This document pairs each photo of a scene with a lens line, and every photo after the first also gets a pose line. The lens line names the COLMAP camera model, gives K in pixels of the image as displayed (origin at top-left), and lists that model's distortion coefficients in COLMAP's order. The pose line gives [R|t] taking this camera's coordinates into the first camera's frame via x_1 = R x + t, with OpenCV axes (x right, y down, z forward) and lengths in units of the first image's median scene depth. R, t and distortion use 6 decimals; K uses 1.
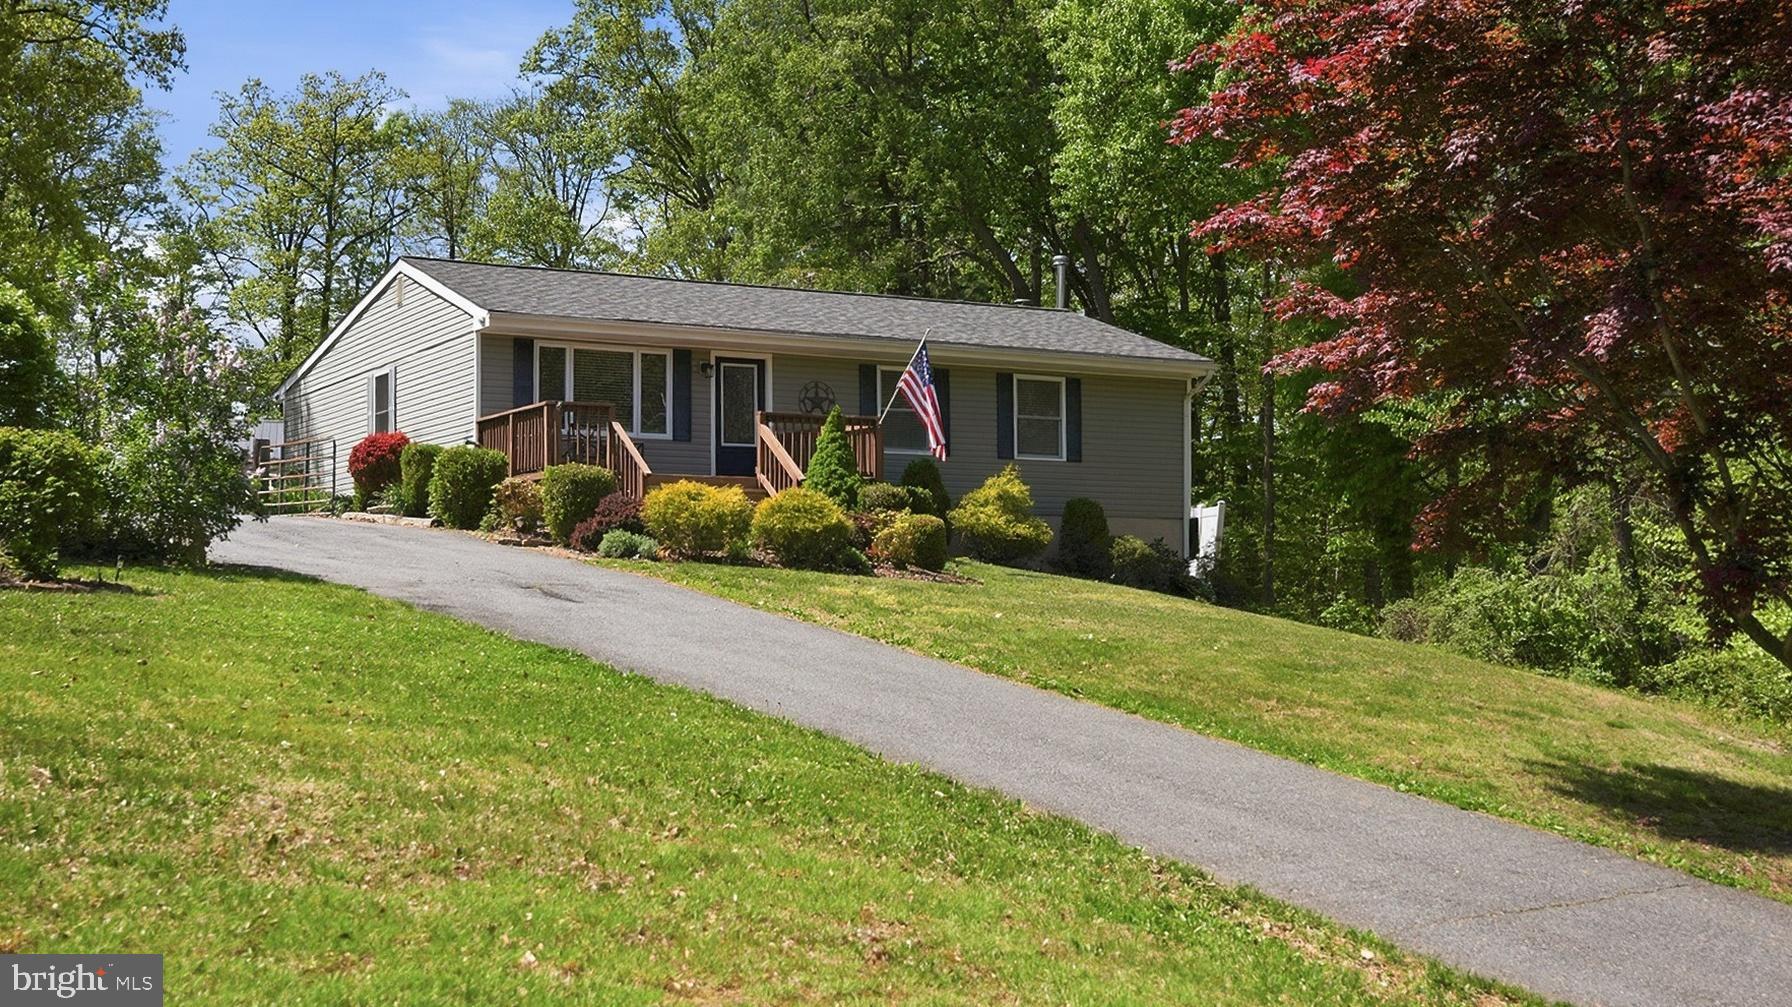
lens RADIAL K [[1941.0, 0, 894.2], [0, 1941.0, 503.3], [0, 0, 1]] dist [-0.006239, 0.000000]
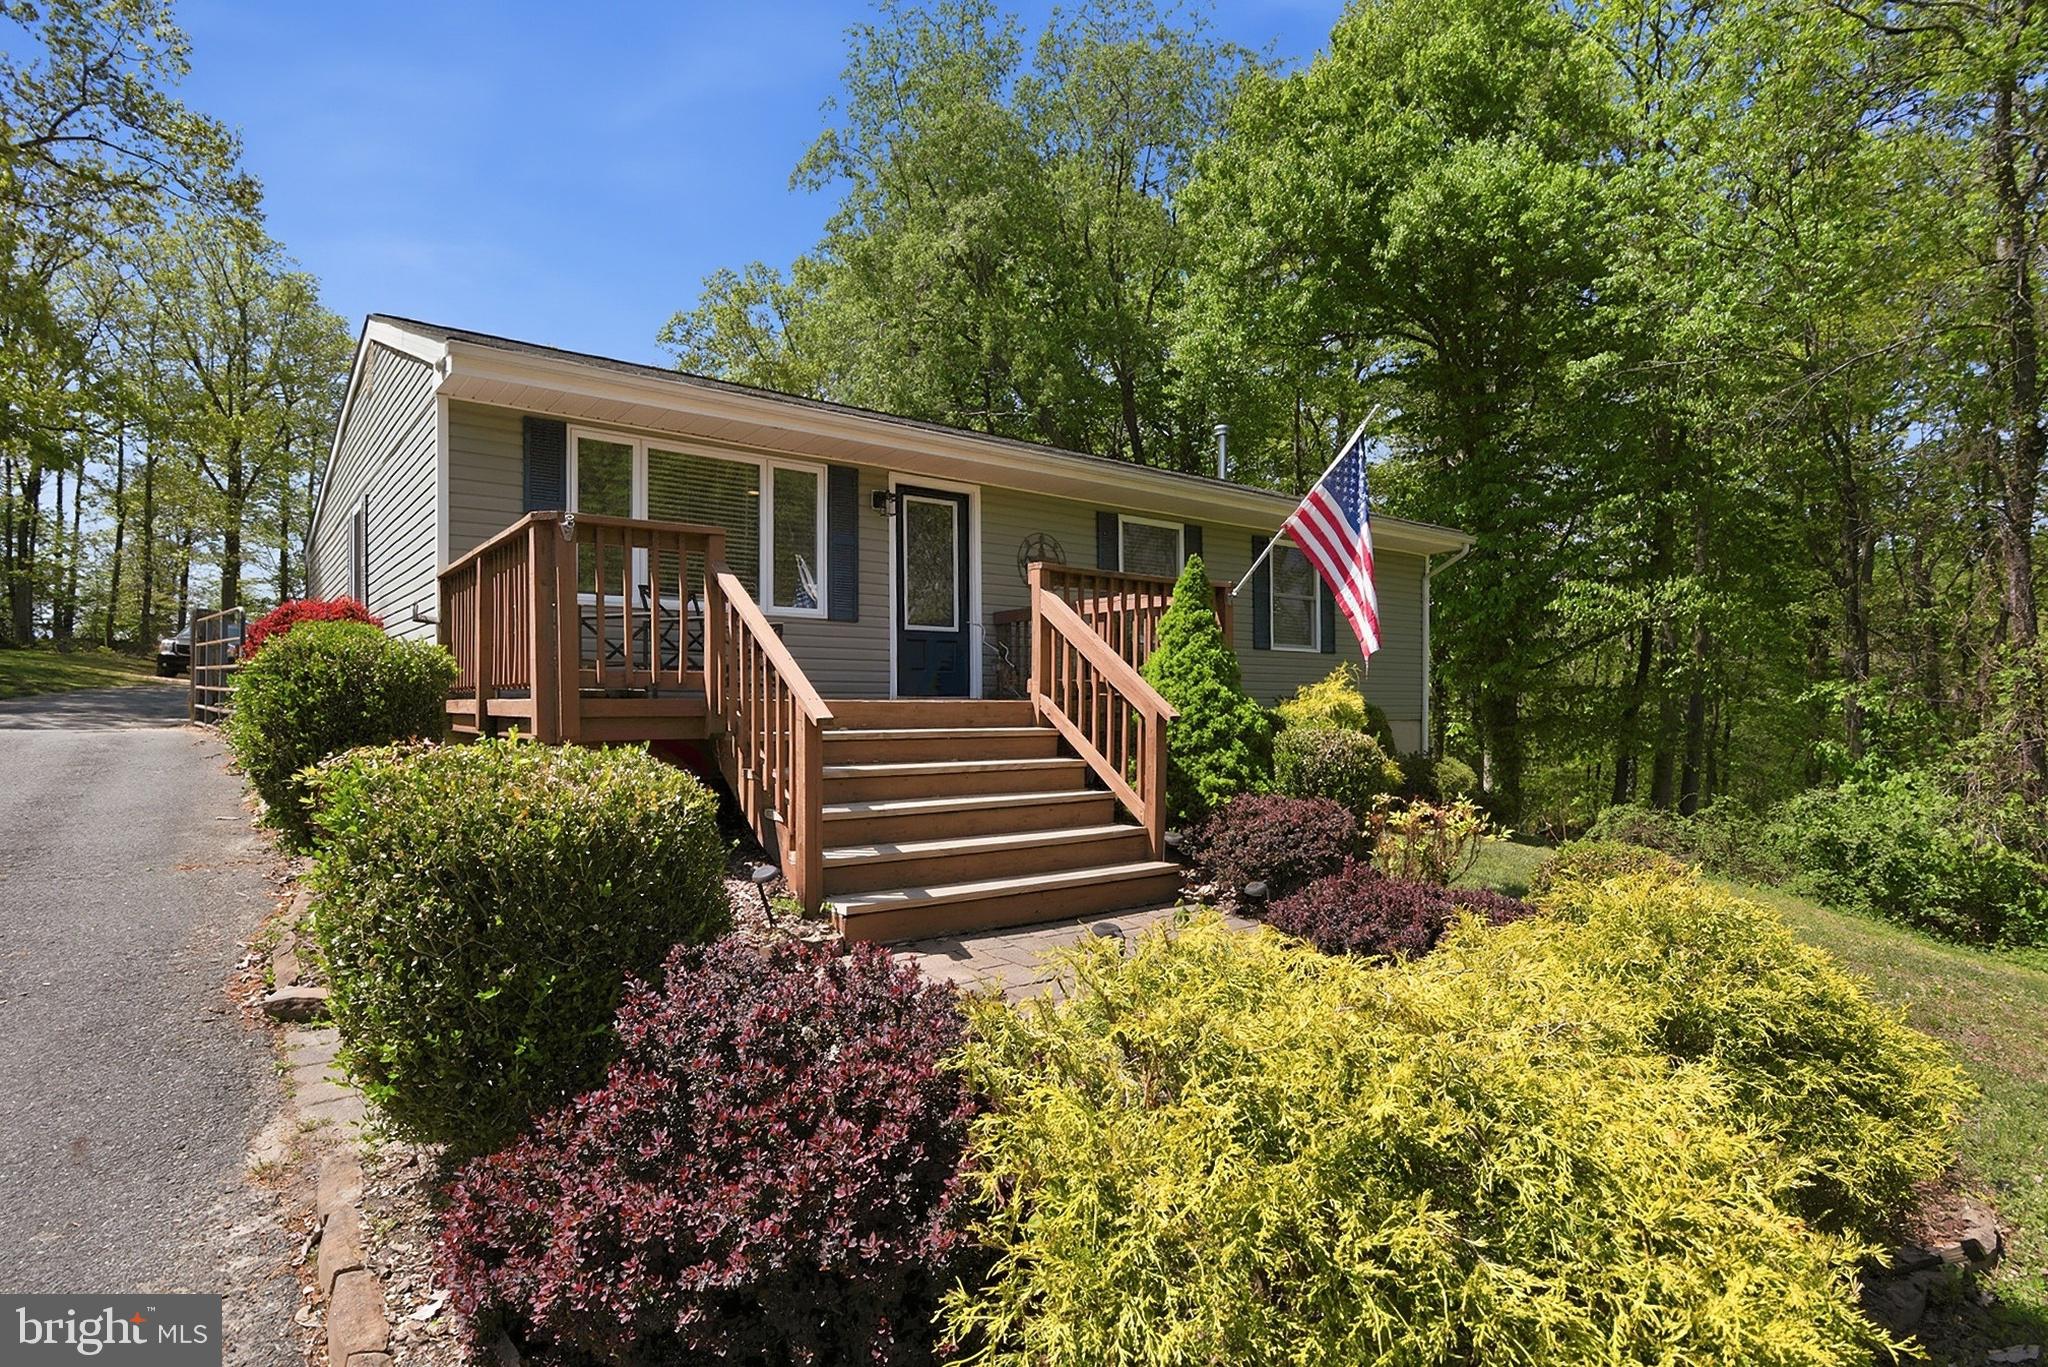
lens RADIAL K [[1017.9, 0, 1032.9], [0, 1017.9, 691.1], [0, 0, 1]] dist [-0.007149, -0.000967]
pose [[0.989230, 0.003839, 0.146320, -0.102069], [-0.009691, 0.999180, 0.039303, -0.024727], [-0.146049, -0.040298, 0.988456, 0.715246]]
